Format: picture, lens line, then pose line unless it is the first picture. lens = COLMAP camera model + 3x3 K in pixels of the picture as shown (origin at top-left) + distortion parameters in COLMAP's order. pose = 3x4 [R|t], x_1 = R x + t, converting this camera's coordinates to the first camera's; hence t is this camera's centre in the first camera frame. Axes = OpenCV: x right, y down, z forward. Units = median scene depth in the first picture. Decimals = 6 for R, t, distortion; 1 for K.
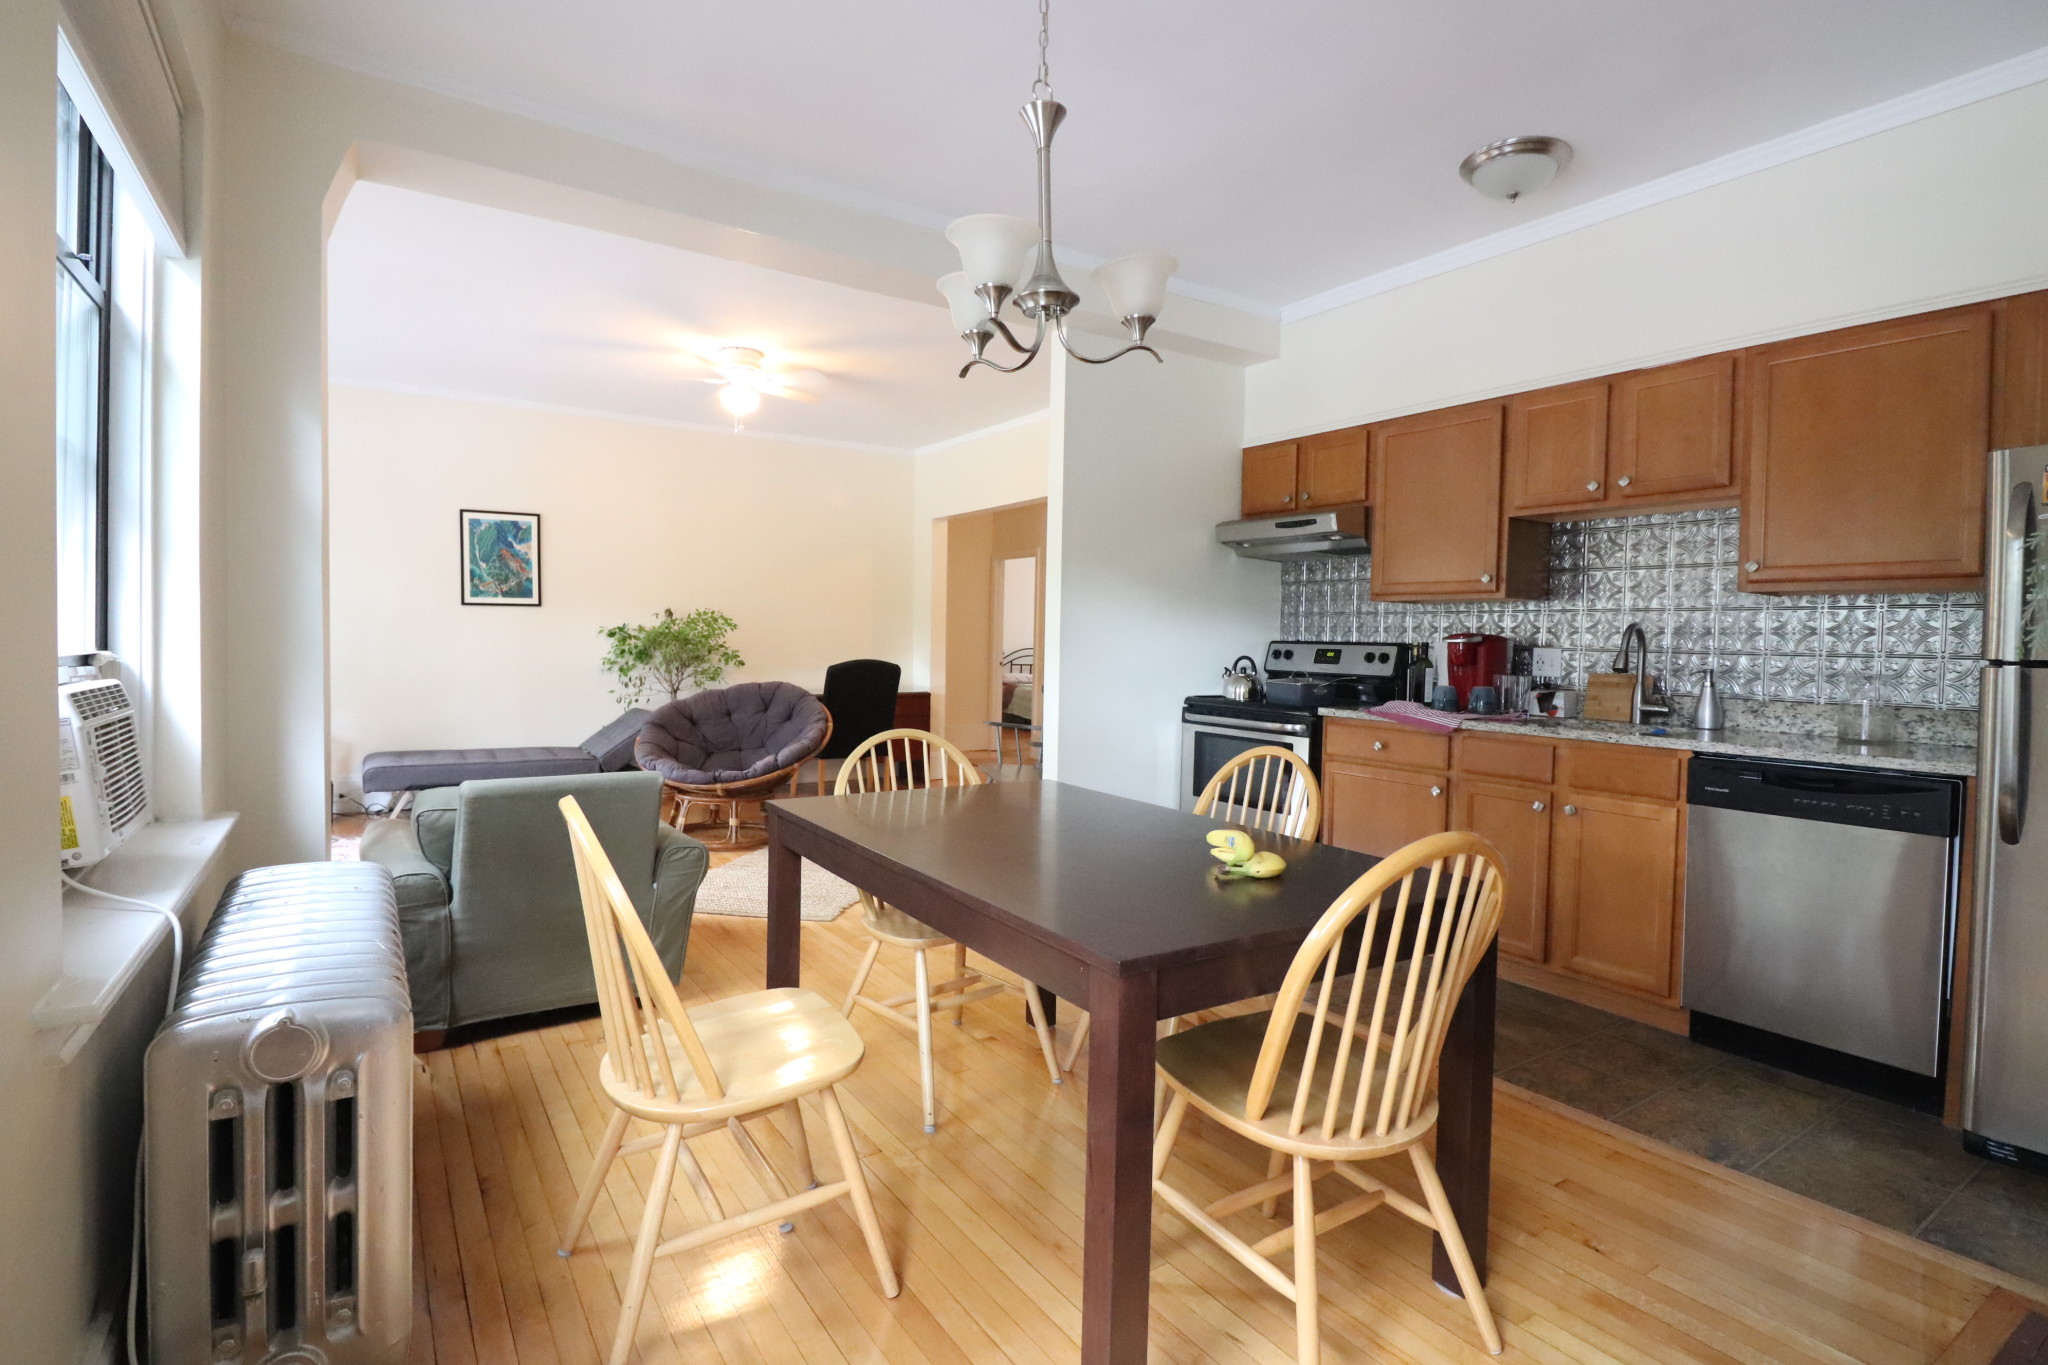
lens RADIAL K [[990.5, 0, 1015.9], [0, 990.5, 676.5], [0, 0, 1]] dist [-0.001456, -0.007980]
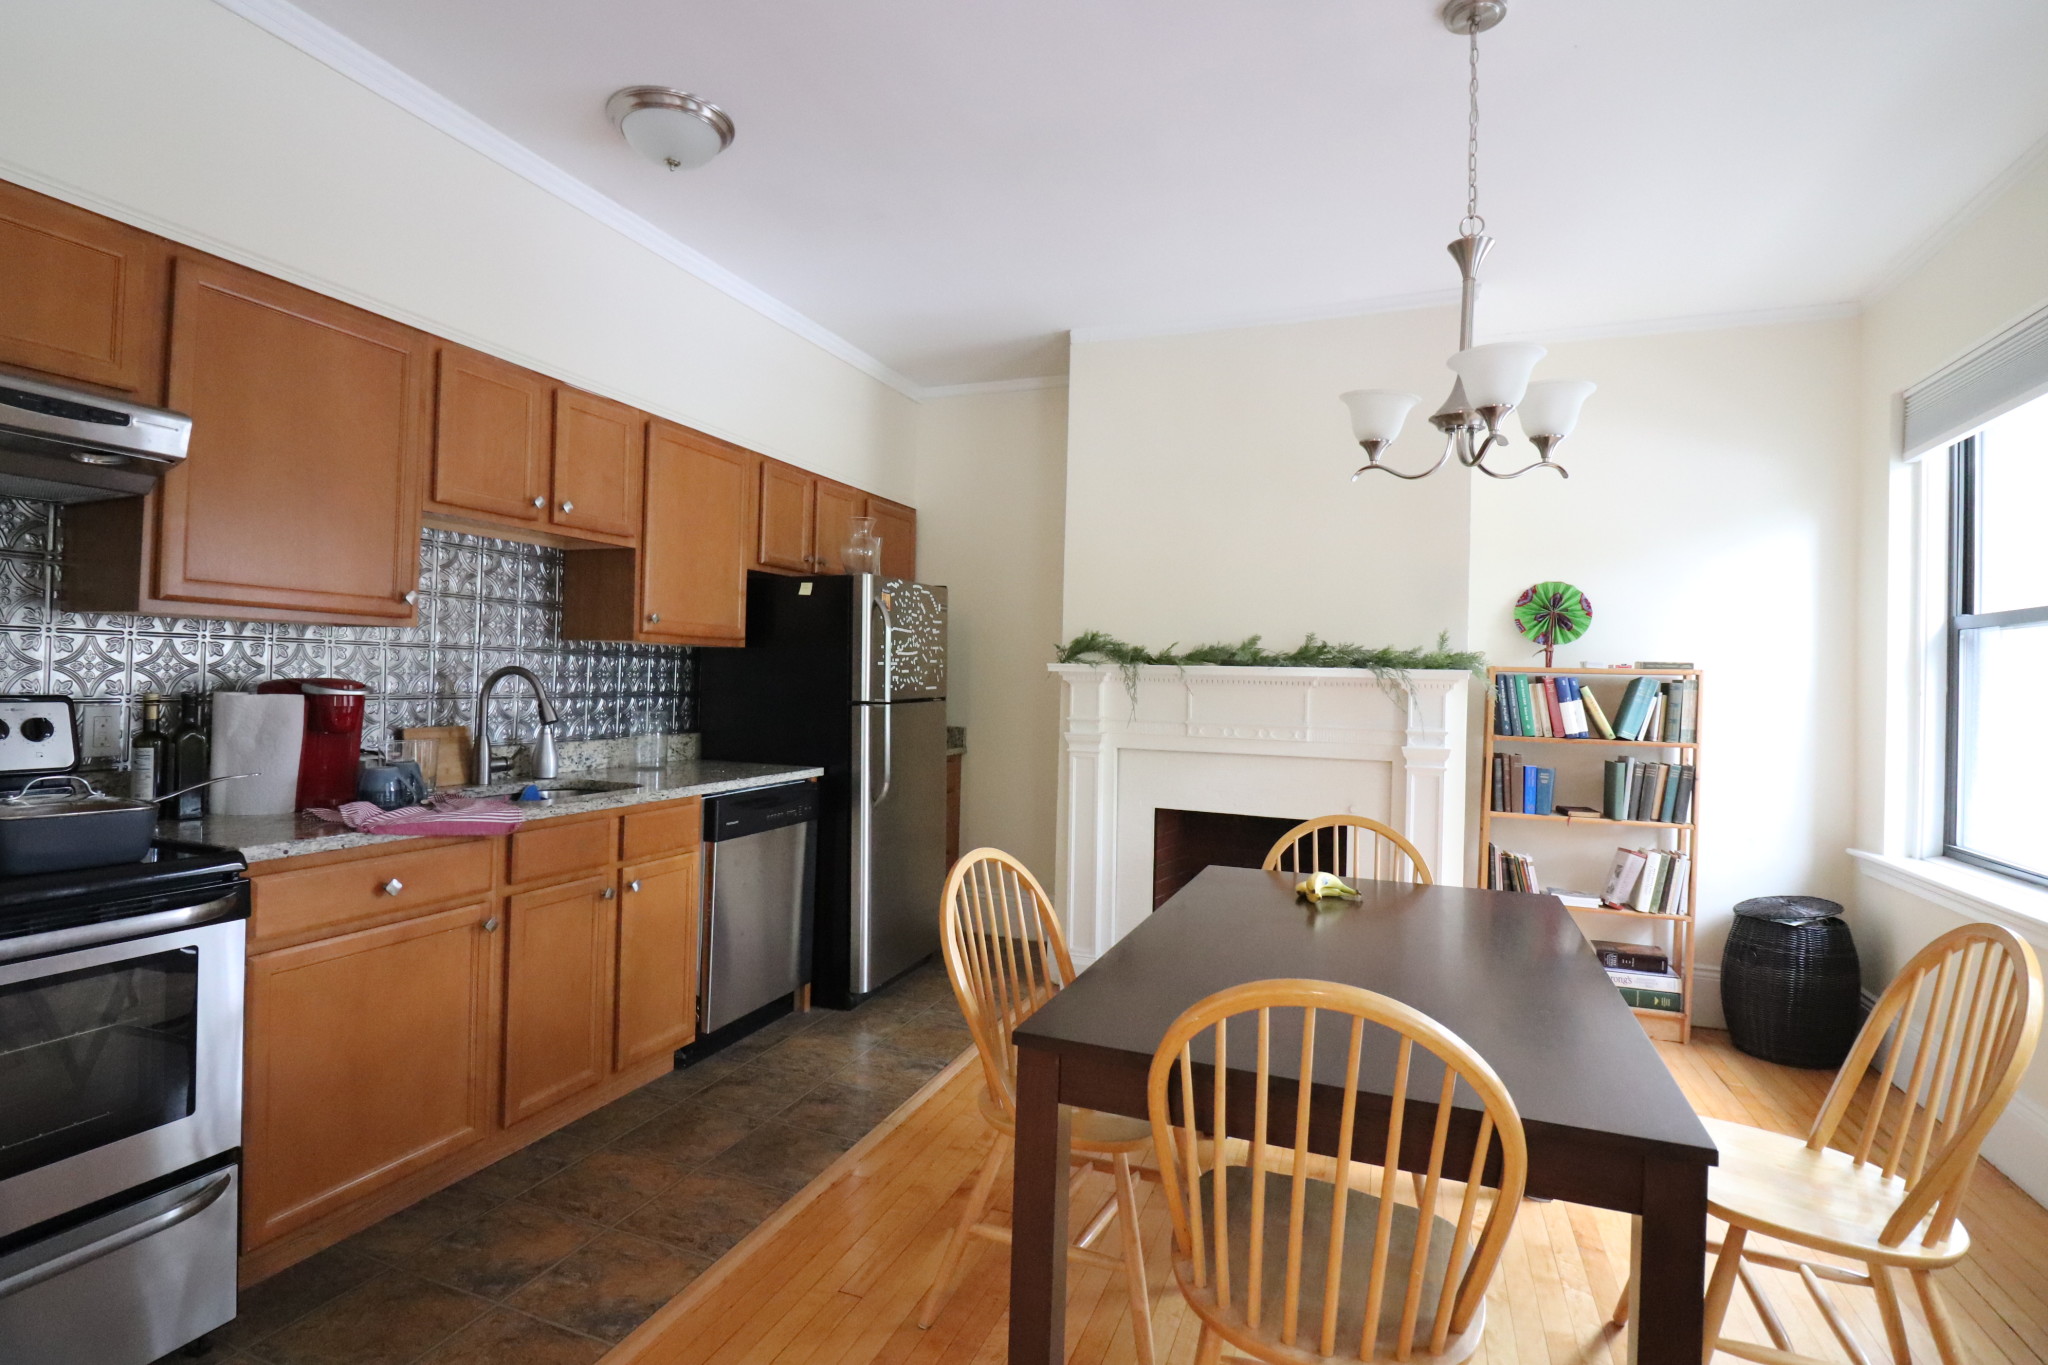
lens RADIAL K [[990.5, 0, 1016.0], [0, 990.5, 658.5], [0, 0, 1]] dist [-0.001456, -0.007980]
pose [[-0.580616, -0.003993, 0.814168, -0.170398], [0.011394, 0.999850, 0.013030, -0.035006], [-0.814098, 0.016842, -0.580483, 0.606890]]
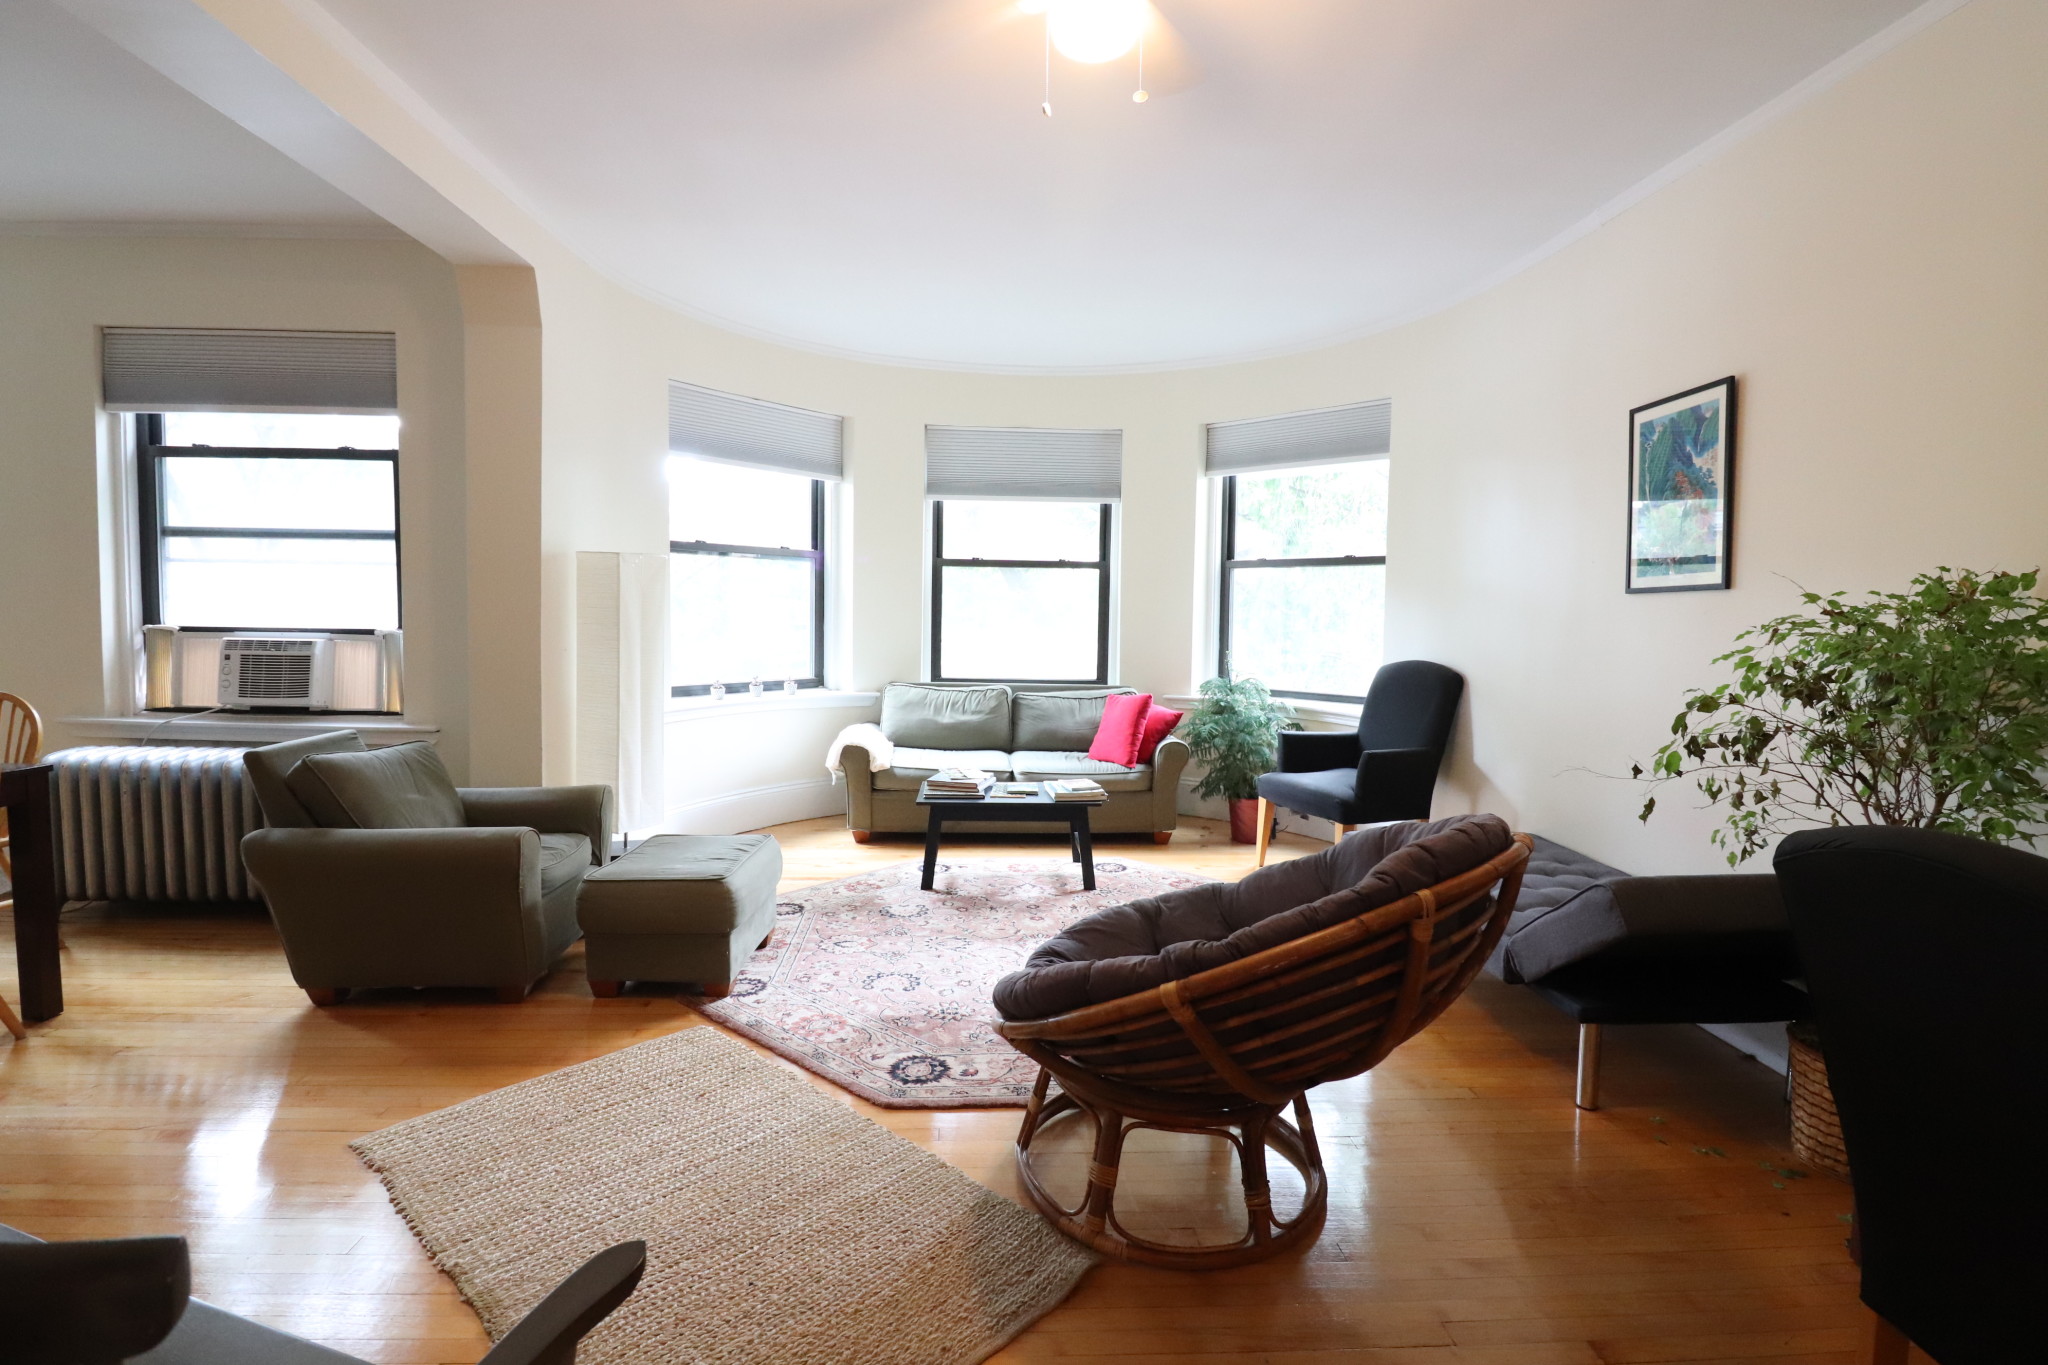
lens RADIAL K [[990.5, 0, 1020.4], [0, 990.5, 679.9], [0, 0, 1]] dist [-0.001456, -0.007980]
pose [[-0.513739, 0.032475, -0.857332, 0.057463], [-0.058826, 0.995598, 0.072963, -0.046233], [0.855928, 0.087917, -0.509567, 1.002360]]
